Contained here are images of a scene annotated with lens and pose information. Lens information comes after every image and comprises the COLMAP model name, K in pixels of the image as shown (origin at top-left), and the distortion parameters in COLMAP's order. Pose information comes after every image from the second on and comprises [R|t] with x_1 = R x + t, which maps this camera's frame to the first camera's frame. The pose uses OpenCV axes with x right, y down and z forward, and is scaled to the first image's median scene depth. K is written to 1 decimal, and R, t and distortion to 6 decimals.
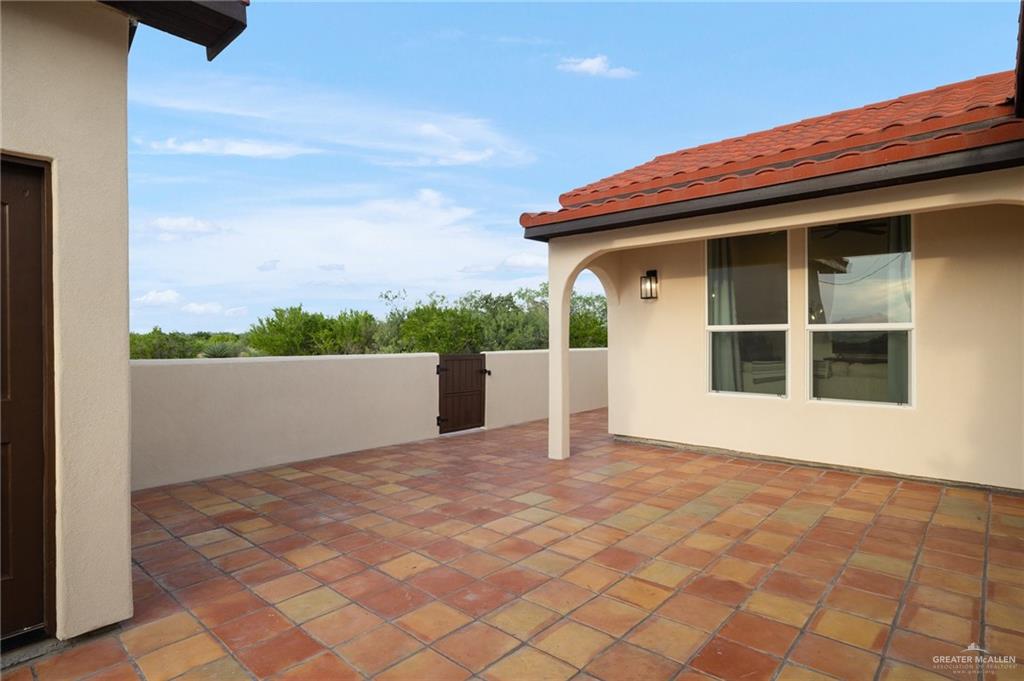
lens RADIAL K [[543.3, 0, 512.0], [0, 543.3, 340.5], [0, 0, 1]] dist [-0.001947, -0.000224]
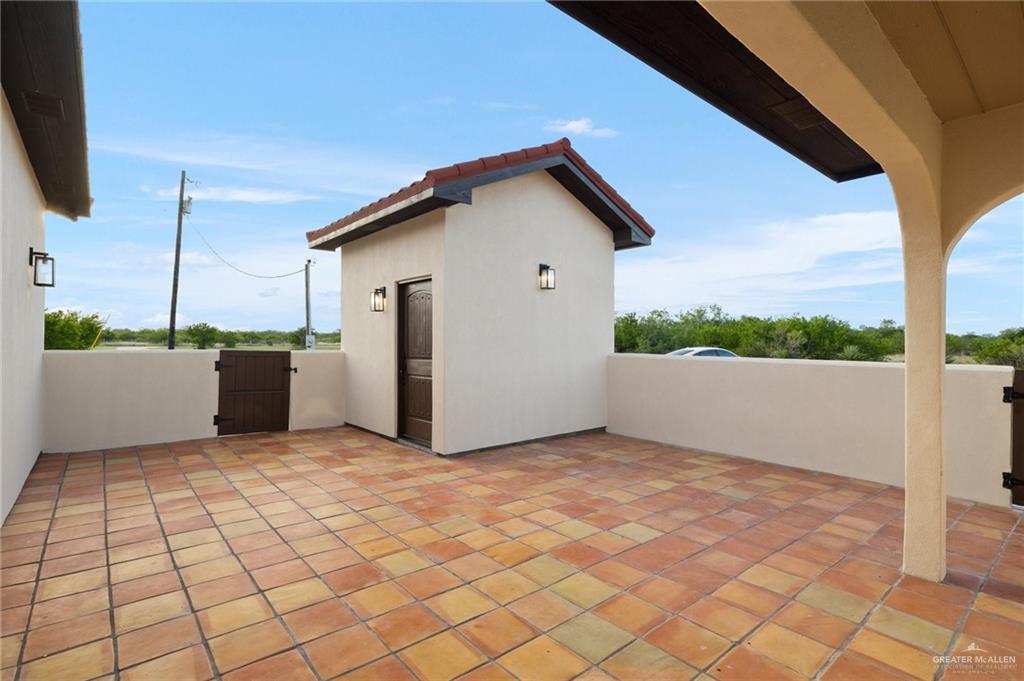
lens RADIAL K [[489.8, 0, 512.0], [0, 489.8, 340.5], [0, 0, 1]] dist [0.003595, 0.000539]
pose [[-0.138486, 0.004643, -0.990354, 0.938110], [-0.004637, 0.999975, 0.005337, -0.013062], [0.990354, 0.005332, -0.138461, 1.042792]]
